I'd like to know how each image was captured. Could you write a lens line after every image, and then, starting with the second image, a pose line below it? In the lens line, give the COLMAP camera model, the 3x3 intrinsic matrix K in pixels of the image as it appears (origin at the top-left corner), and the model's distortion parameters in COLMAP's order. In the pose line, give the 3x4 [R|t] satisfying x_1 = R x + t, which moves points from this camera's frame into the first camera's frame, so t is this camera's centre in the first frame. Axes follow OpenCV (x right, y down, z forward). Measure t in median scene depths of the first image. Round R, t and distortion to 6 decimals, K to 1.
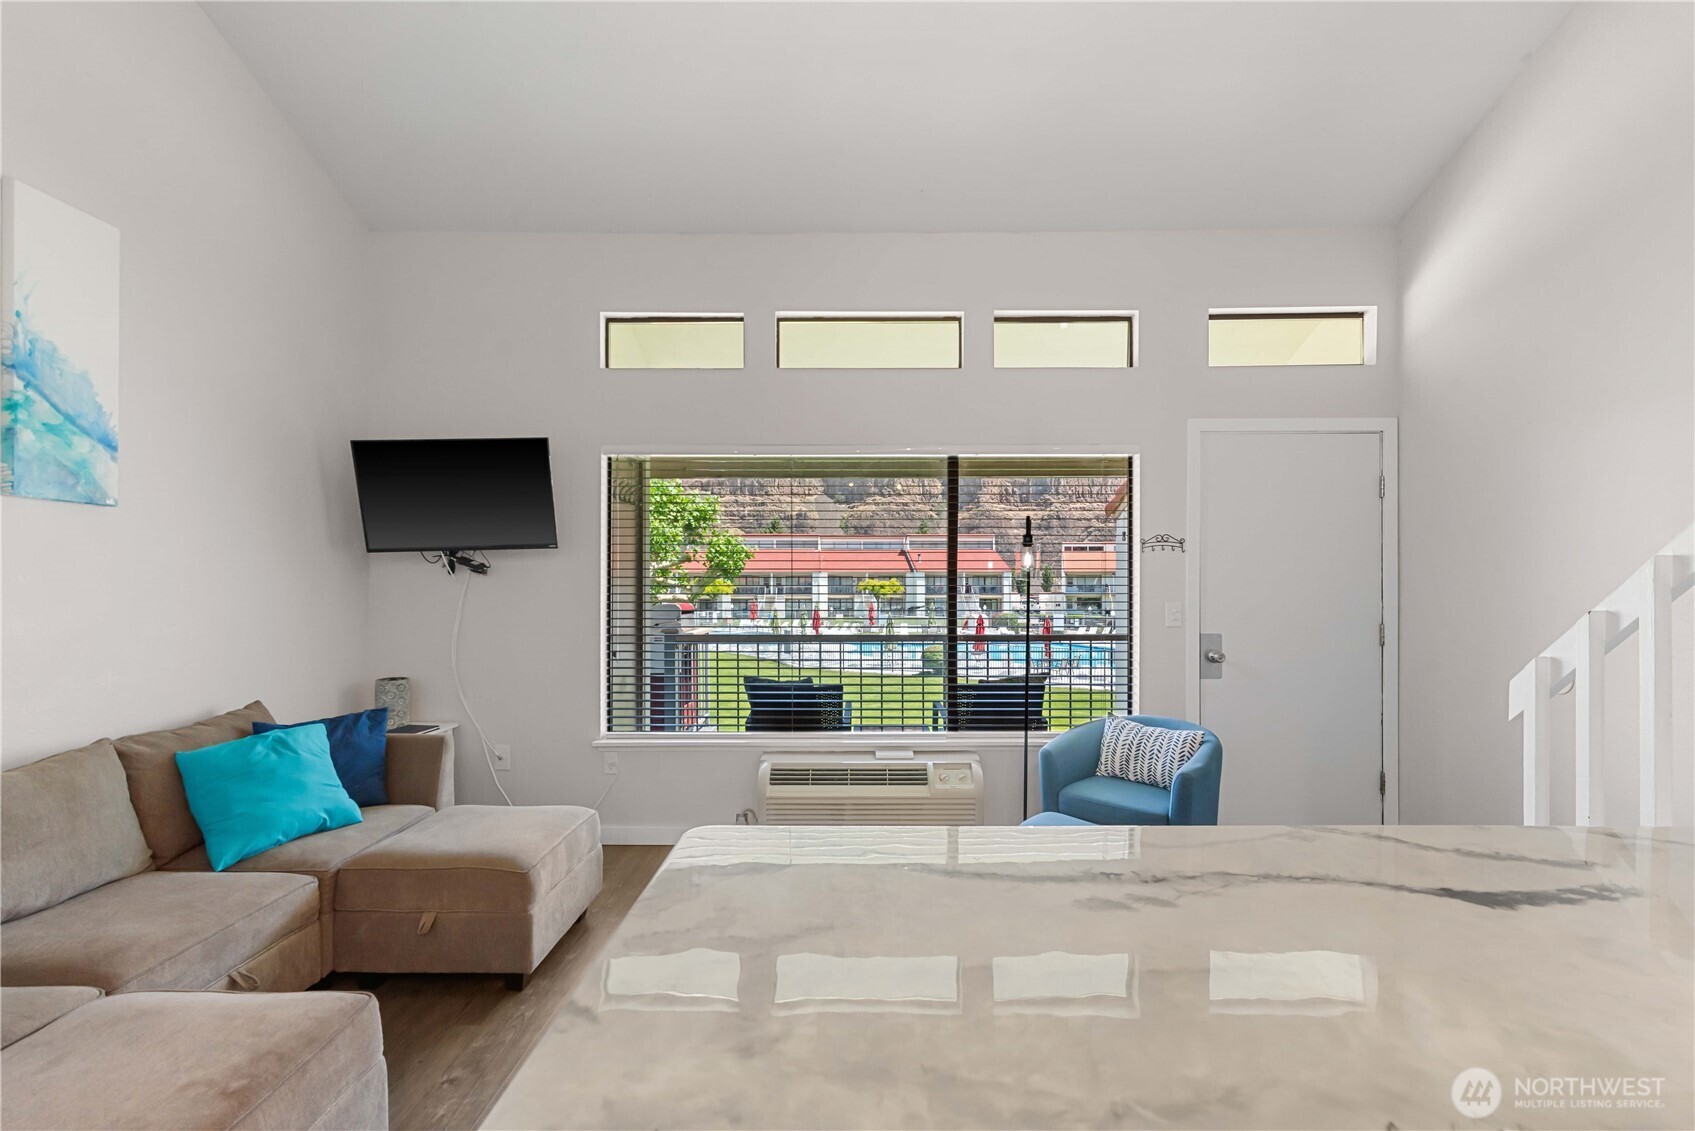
lens RADIAL K [[735.4, 0, 846.4], [0, 735.4, 586.2], [0, 0, 1]] dist [-0.000401, 0.000418]
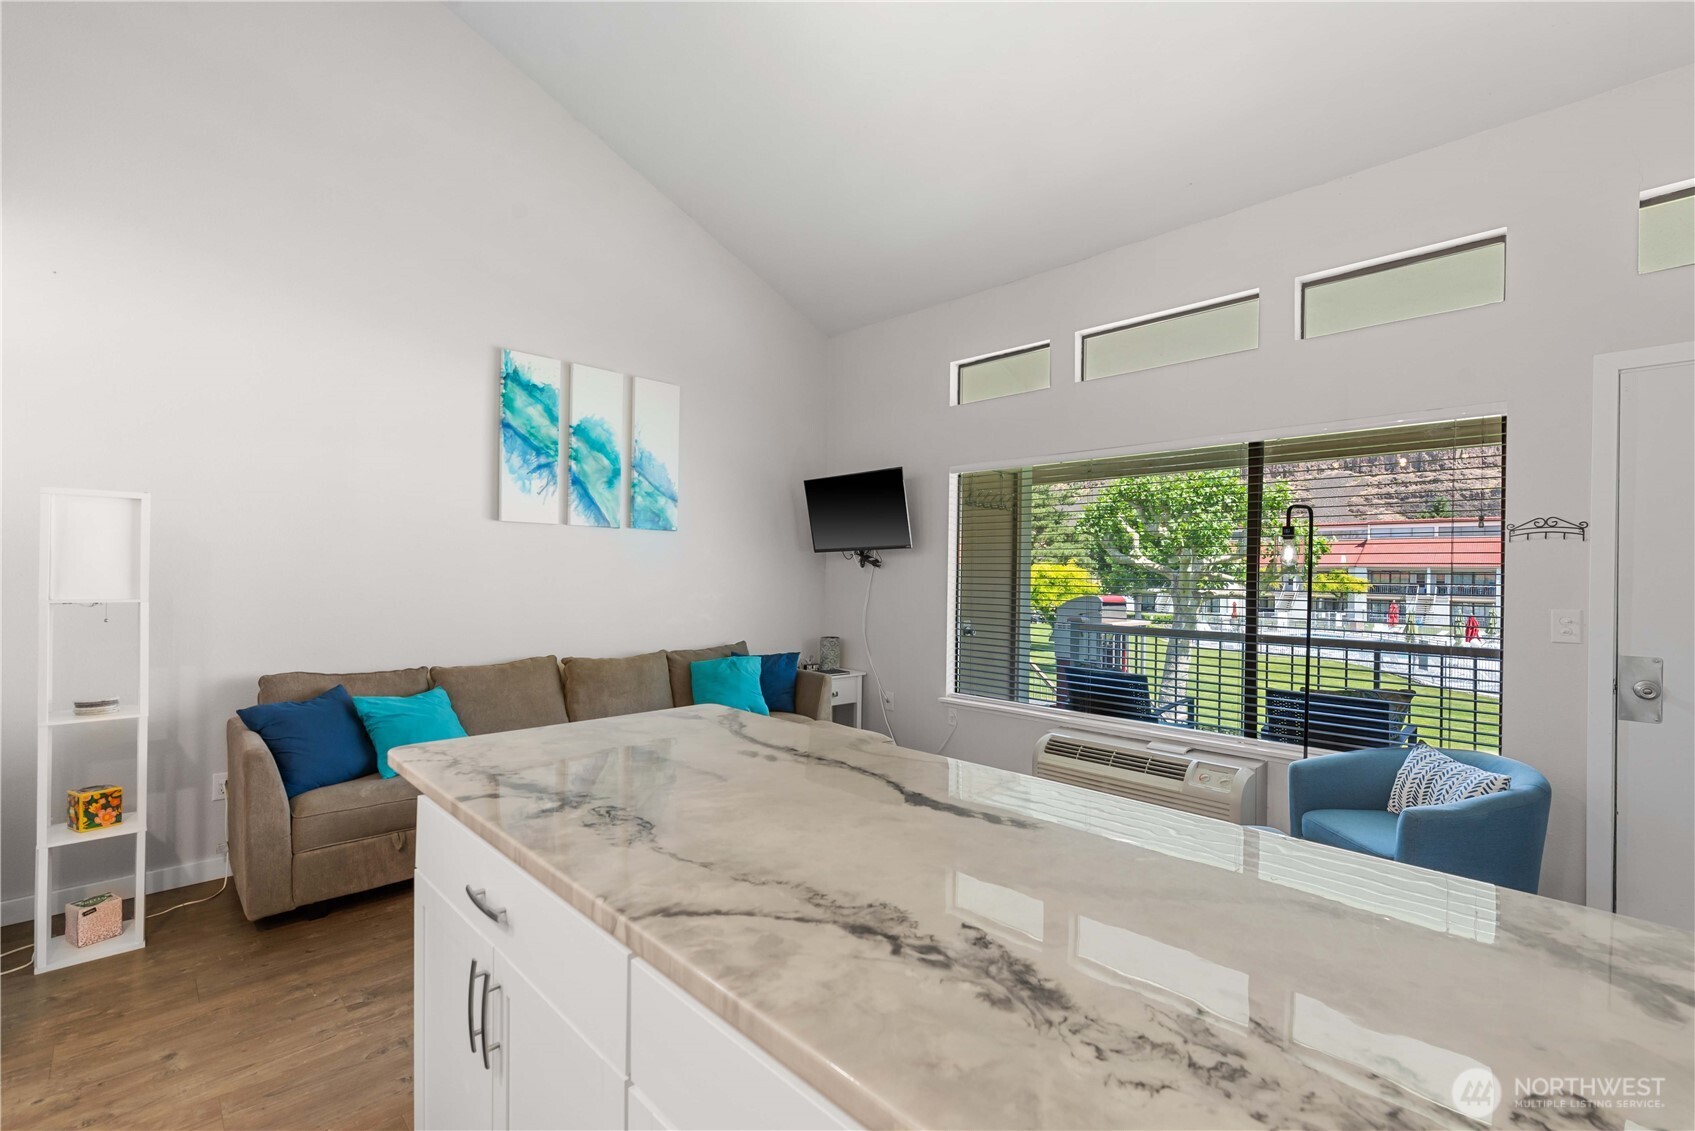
lens RADIAL K [[735.4, 0, 851.3], [0, 735.4, 573.6], [0, 0, 1]] dist [-0.000401, 0.000418]
pose [[0.707515, 0.010160, -0.706625, 0.462543], [-0.016602, 0.999860, -0.002247, 0.000002], [0.706503, 0.013321, 0.707585, -0.022819]]
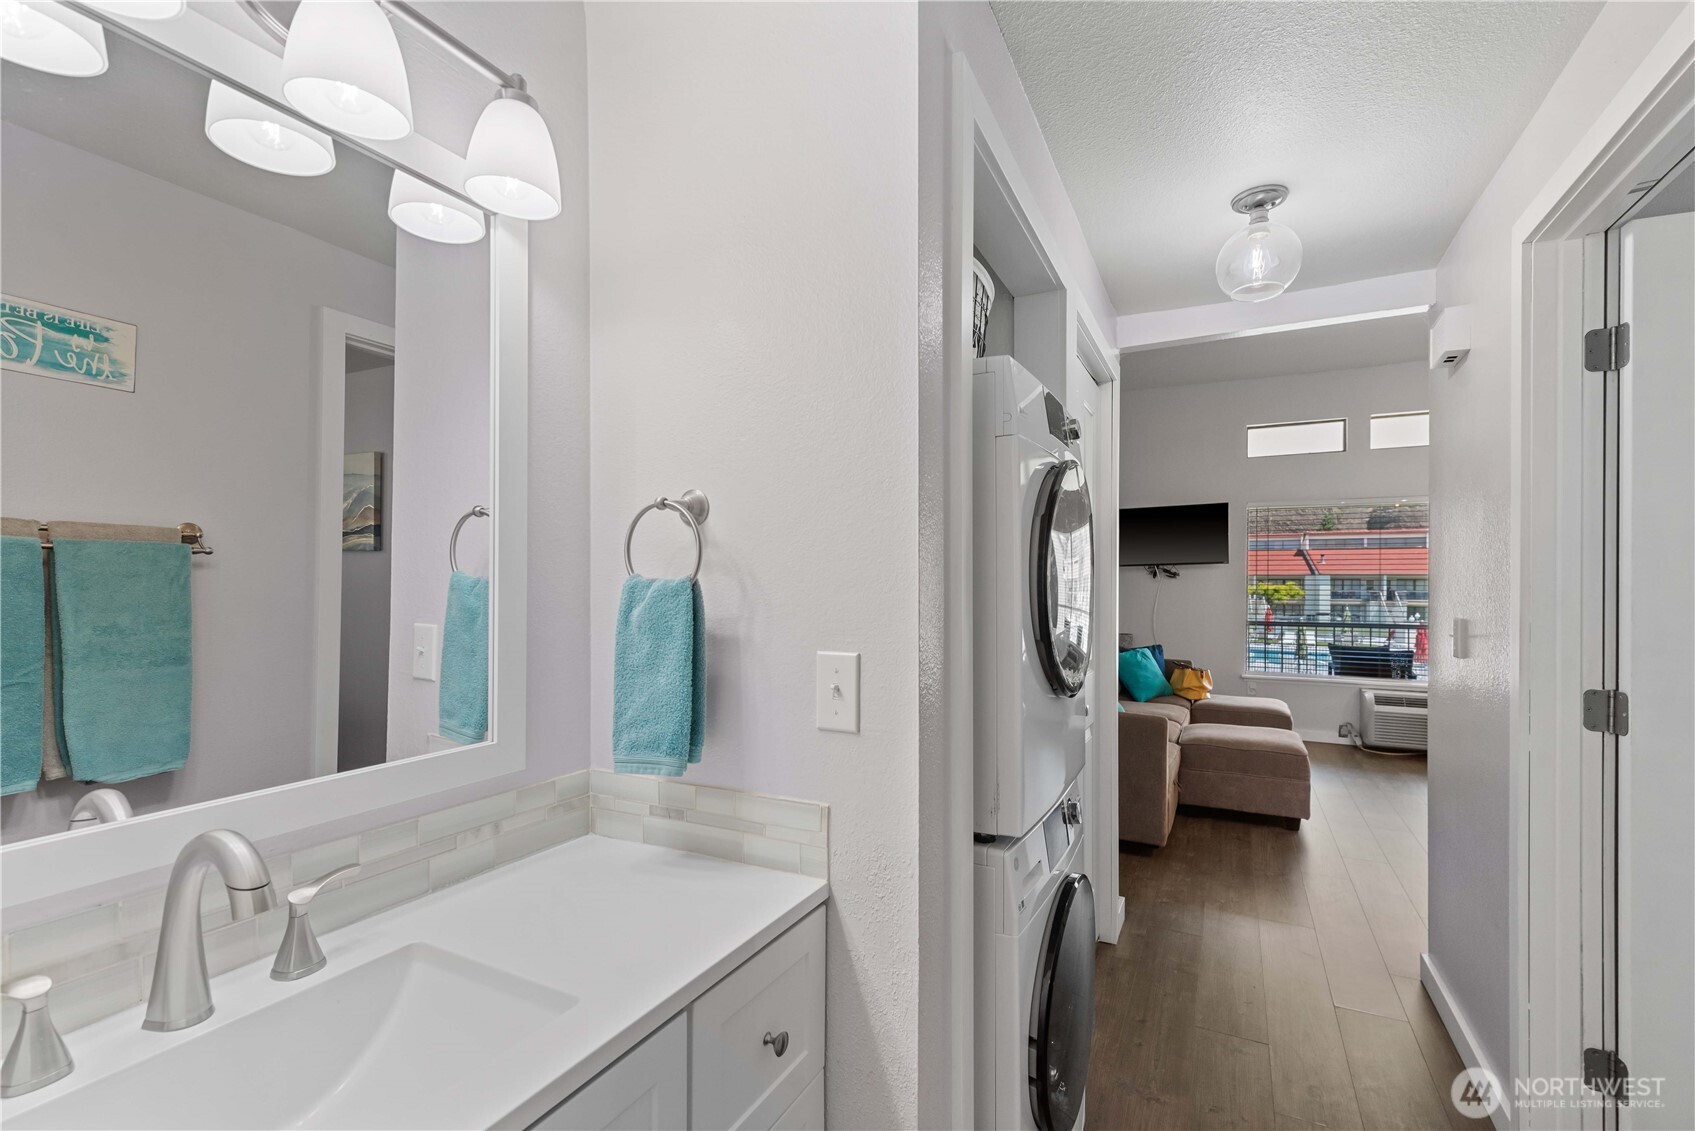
lens RADIAL K [[735.4, 0, 865.3], [0, 735.4, 583.5], [0, 0, 1]] dist [-0.000401, 0.000418]
pose [[0.901681, 0.003007, -0.432392, -0.404414], [-0.006341, 0.999960, -0.006269, 0.013295], [0.432356, 0.008395, 0.901664, -0.960846]]
